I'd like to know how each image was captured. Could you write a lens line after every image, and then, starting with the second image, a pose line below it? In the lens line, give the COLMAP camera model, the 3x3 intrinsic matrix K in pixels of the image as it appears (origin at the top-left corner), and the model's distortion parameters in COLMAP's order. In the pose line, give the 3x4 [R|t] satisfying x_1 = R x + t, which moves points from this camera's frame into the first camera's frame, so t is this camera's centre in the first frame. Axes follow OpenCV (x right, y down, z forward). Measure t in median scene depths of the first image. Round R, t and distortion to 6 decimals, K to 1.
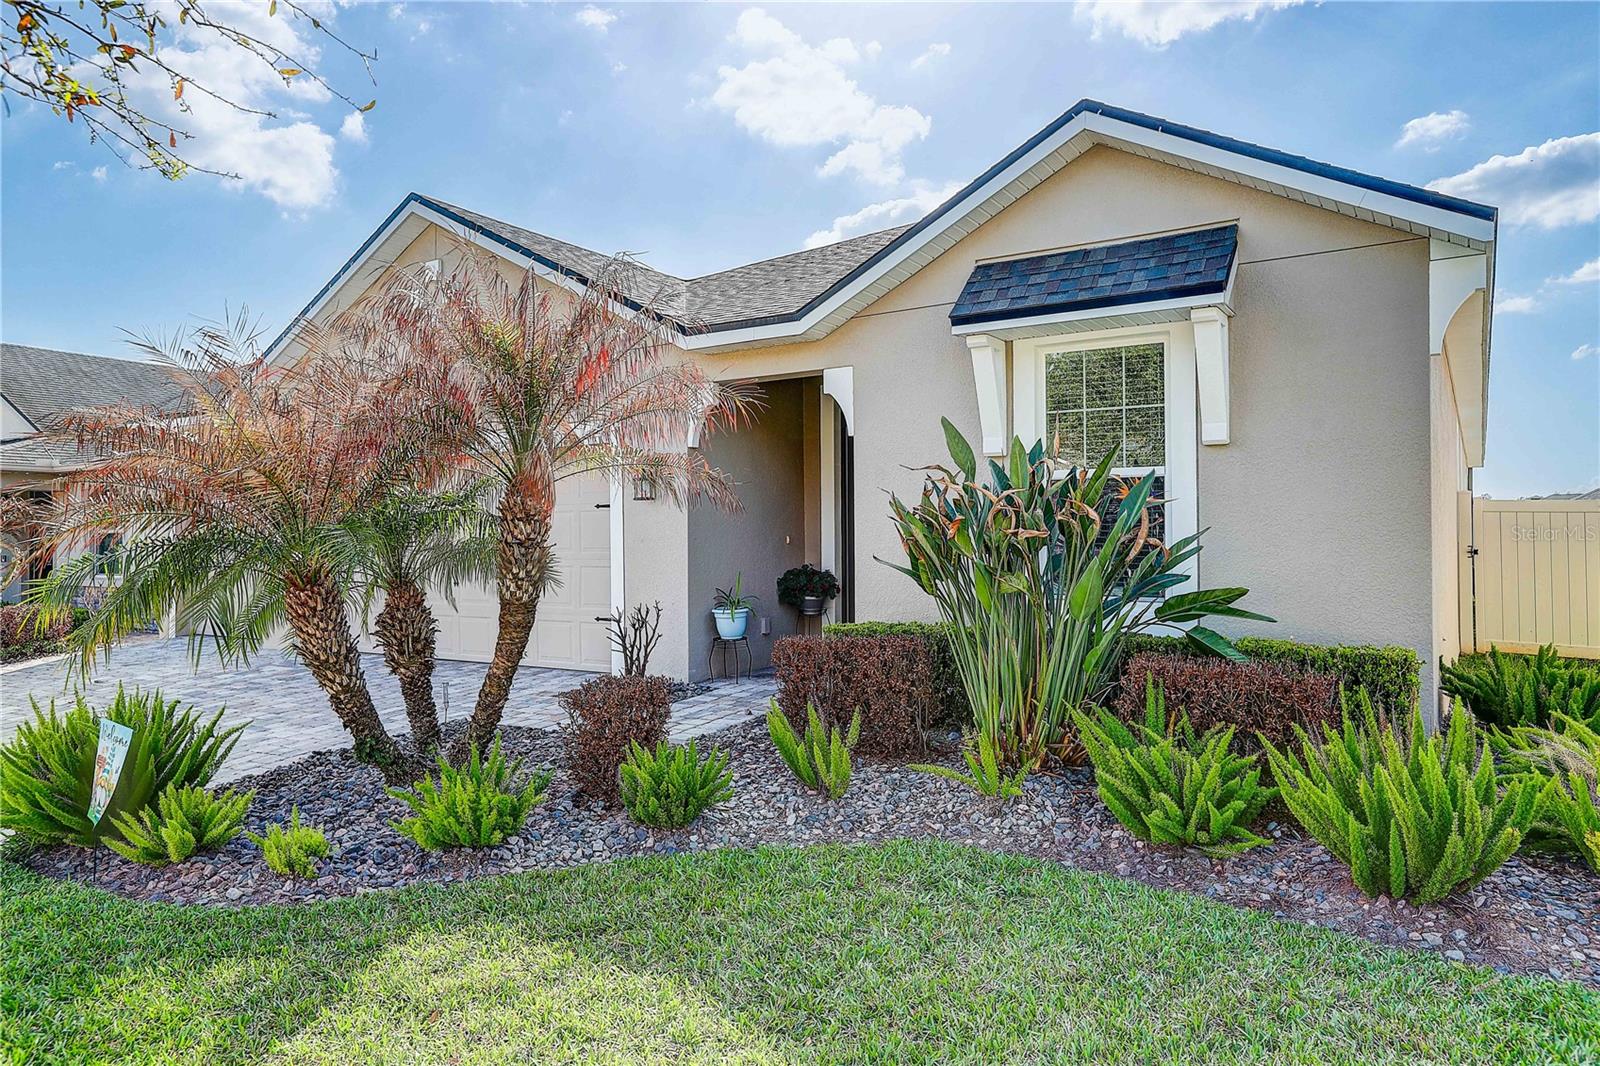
lens RADIAL K [[1069.5, 0, 800.0], [0, 1069.5, 533.0], [0, 0, 1]] dist [-0.006606, -0.000640]
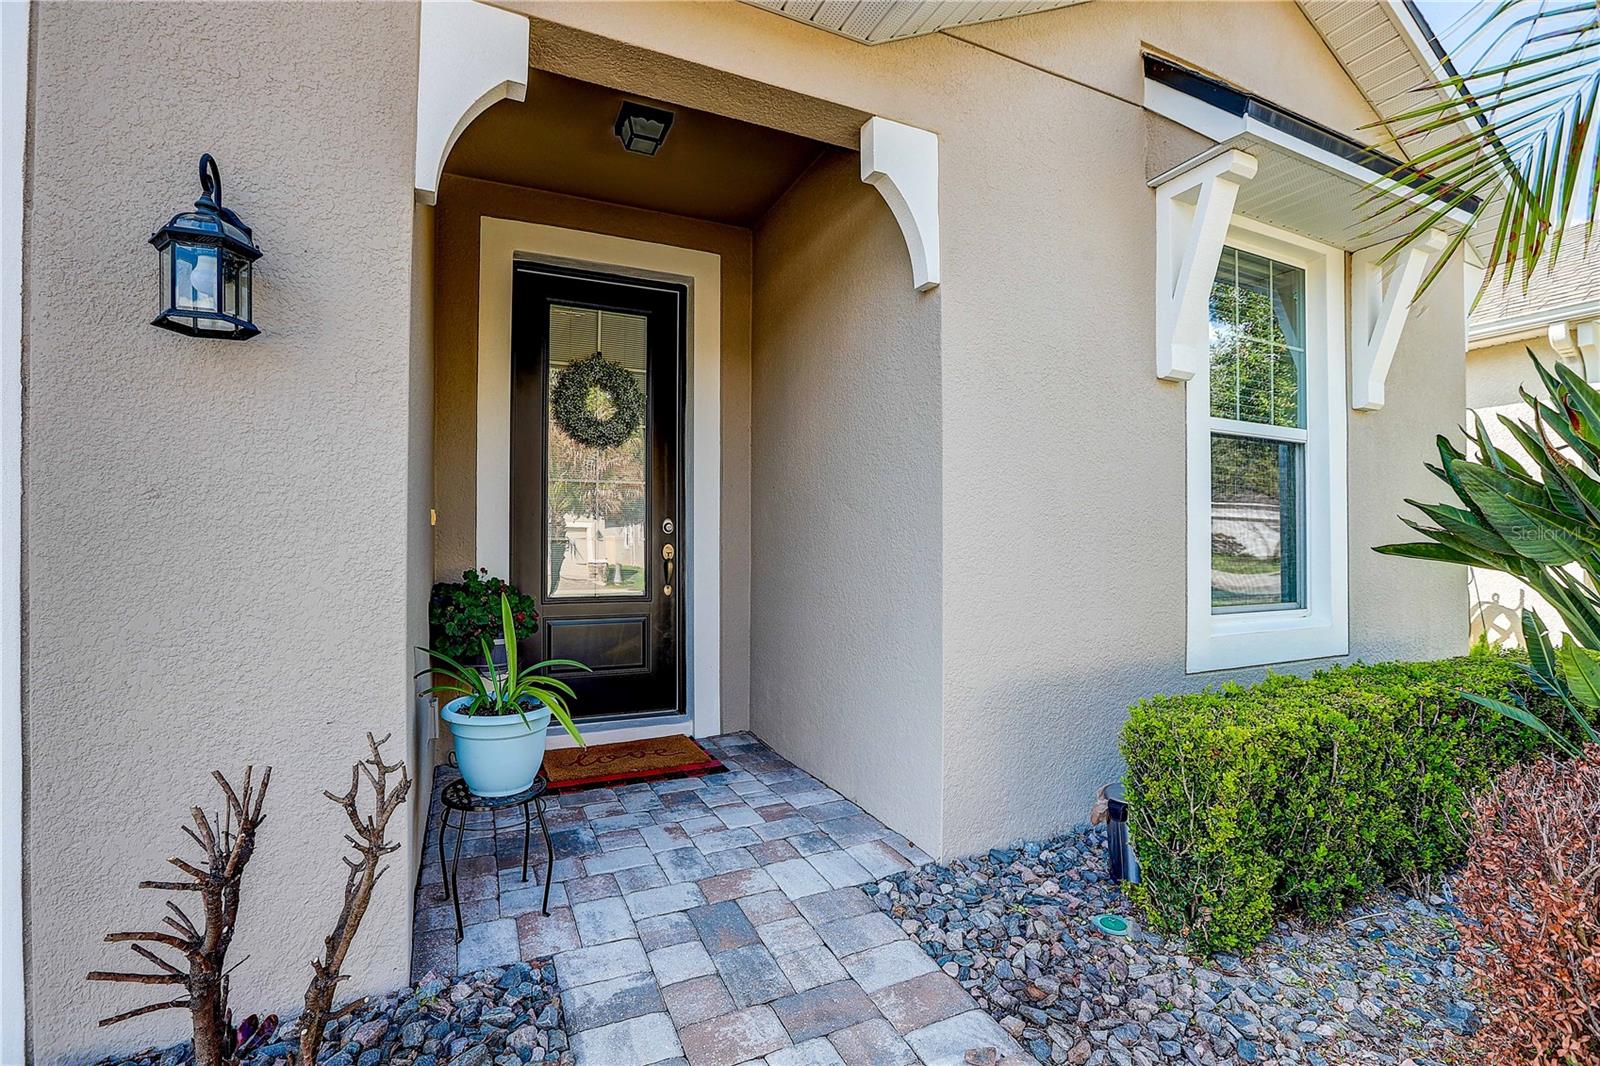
lens RADIAL K [[725.6, 0, 796.2], [0, 725.6, 536.3], [0, 0, 1]] dist [-0.050855, 0.019692]
pose [[0.525287, 0.015443, 0.850785, -0.224967], [-0.012402, 0.999868, -0.010492, 0.018489], [-0.850835, -0.005041, 0.525409, 0.836242]]
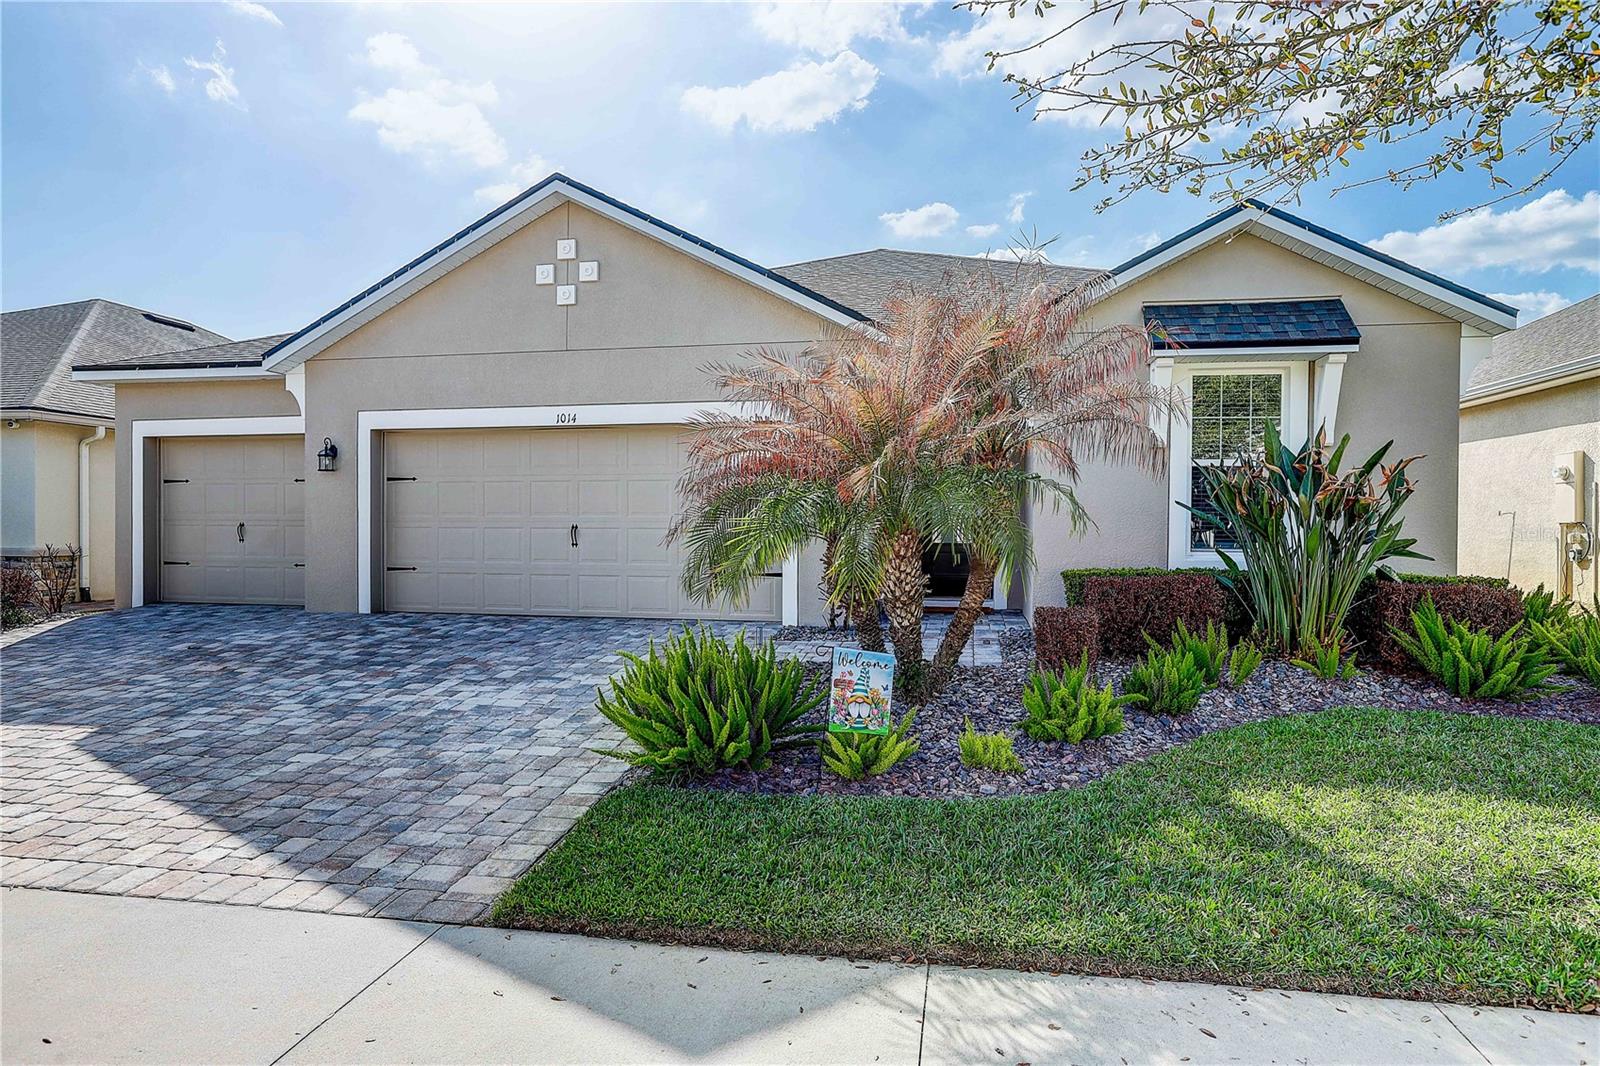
lens RADIAL K [[923.0, 0, 800.0], [0, 923.0, 533.0], [0, 0, 1]] dist [-0.043918, 0.037455]
pose [[0.921907, 0.008652, 0.387315, -0.598445], [-0.015164, 0.999790, 0.013760, 0.025057], [-0.387114, -0.018559, 0.921845, 0.081258]]
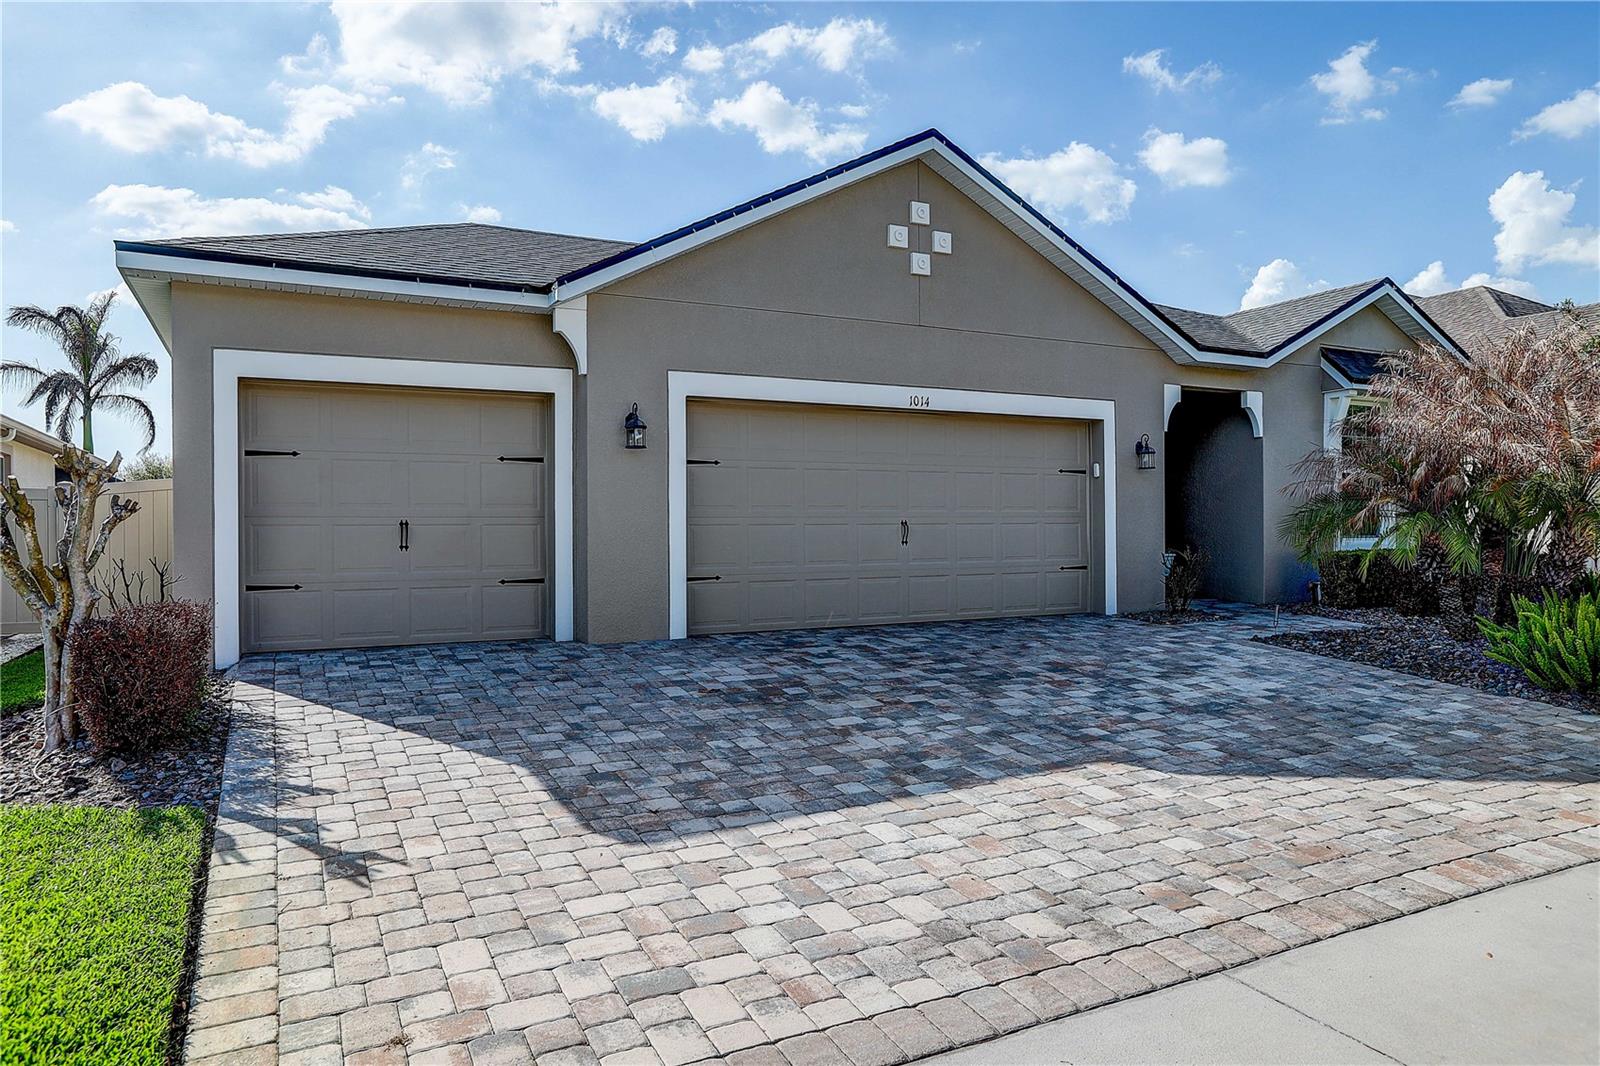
lens RADIAL K [[1040.1, 0, 802.1], [0, 1040.1, 516.2], [0, 0, 1]] dist [-0.006030, -0.000223]
pose [[0.483905, 0.013370, 0.875019, -1.496413], [-0.007930, 0.999909, -0.010893, 0.044104], [-0.875085, -0.001668, 0.483967, 0.801436]]
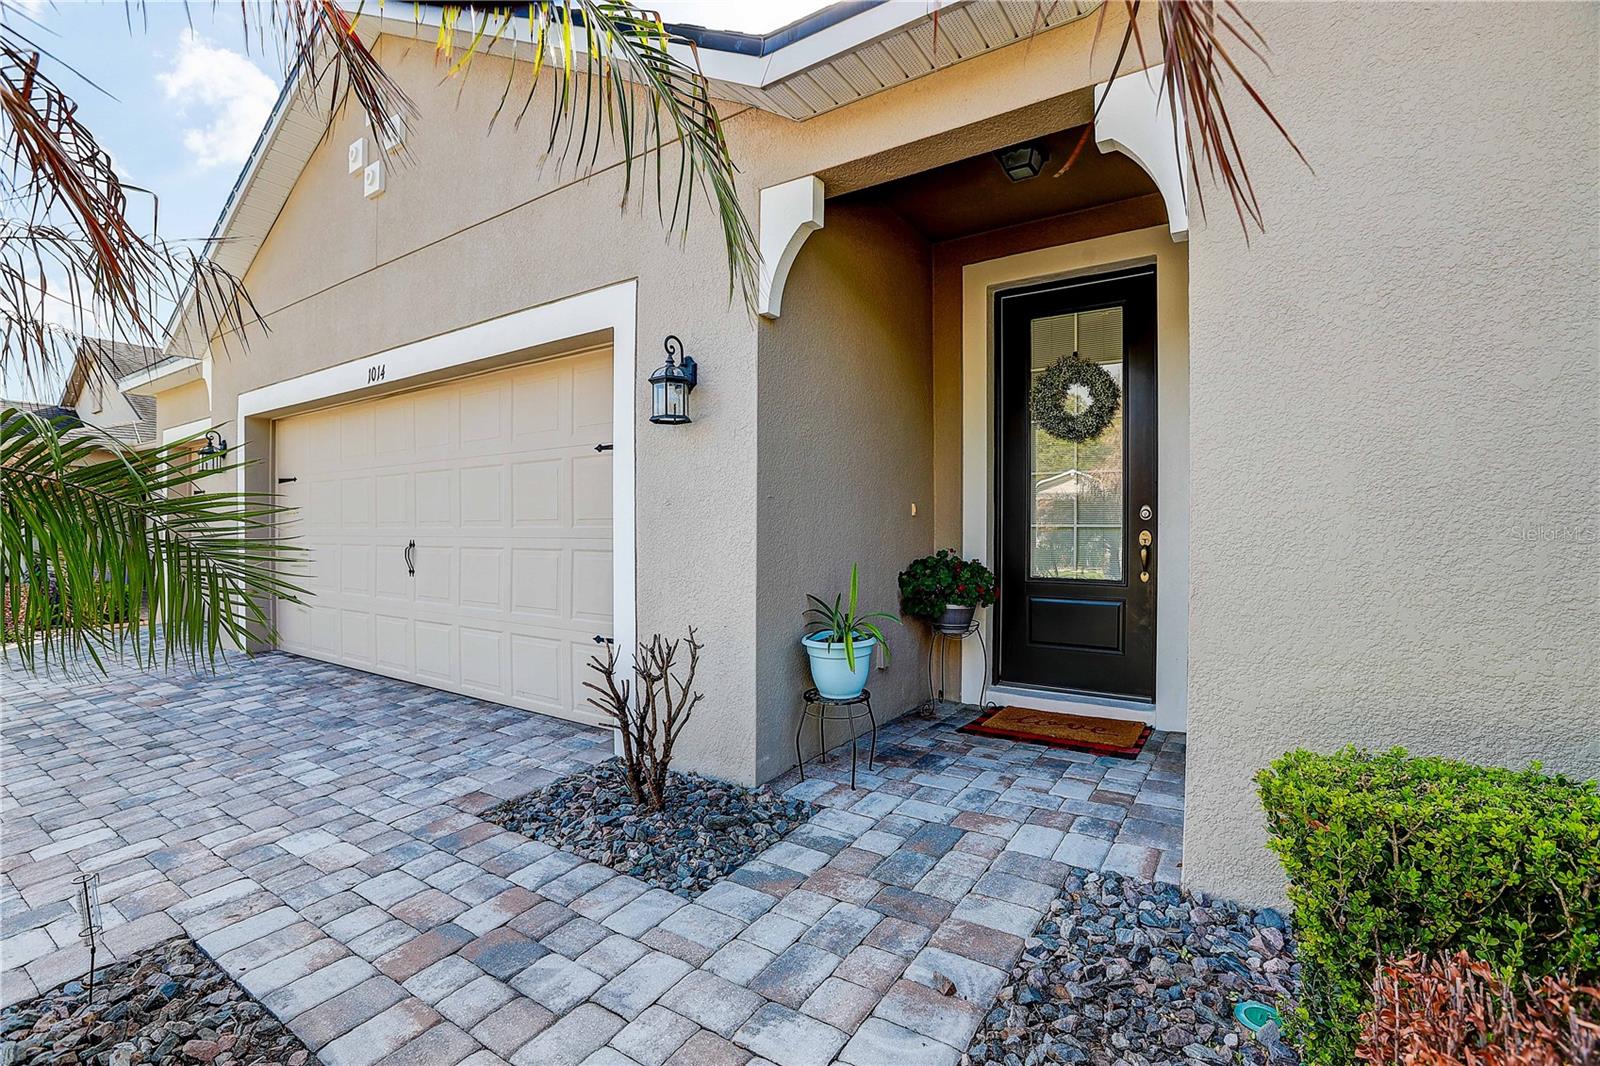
lens RADIAL K [[725.3, 0, 796.8], [0, 725.3, 534.8], [0, 0, 1]] dist [-0.050669, 0.017483]
pose [[0.999811, 0.010930, -0.016108, -0.083614], [-0.010705, 0.999845, 0.013979, 0.018310], [0.016258, -0.013804, 0.999773, 0.687518]]
